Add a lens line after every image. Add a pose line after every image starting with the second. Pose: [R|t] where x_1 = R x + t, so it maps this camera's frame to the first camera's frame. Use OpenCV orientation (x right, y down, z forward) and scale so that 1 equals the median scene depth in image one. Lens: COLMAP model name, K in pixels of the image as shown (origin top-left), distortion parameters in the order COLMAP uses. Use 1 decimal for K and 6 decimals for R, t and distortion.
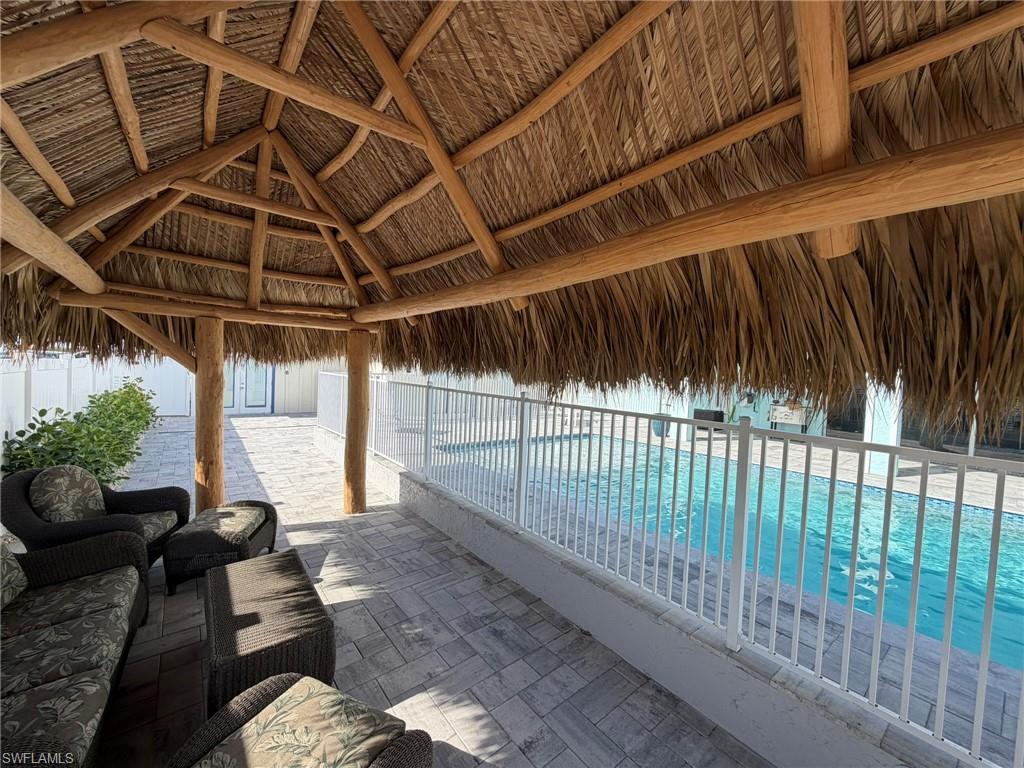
lens RADIAL K [[407.5, 0, 510.9], [0, 407.5, 385.9], [0, 0, 1]] dist [0.000326, -0.000219]
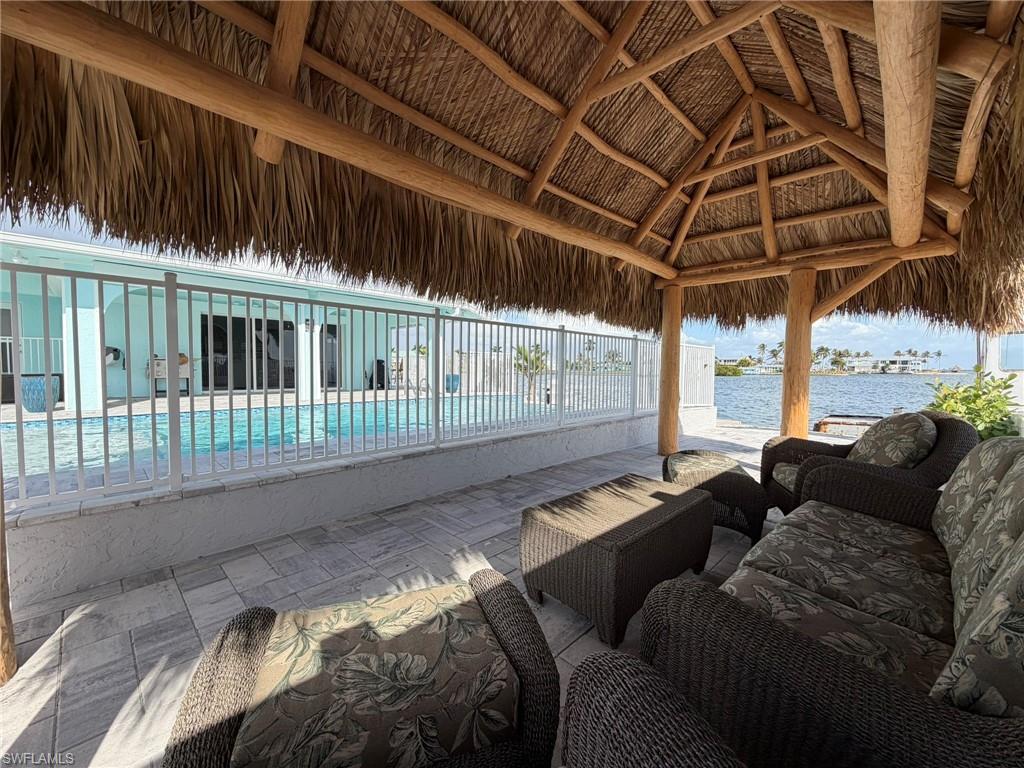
lens RADIAL K [[407.5, 0, 514.7], [0, 407.5, 387.4], [0, 0, 1]] dist [0.000326, -0.000219]
pose [[-0.130480, -0.093749, 0.987009, -1.020183], [0.022753, 0.994974, 0.097514, 0.116489], [-0.991190, 0.035181, -0.127691, 0.952071]]
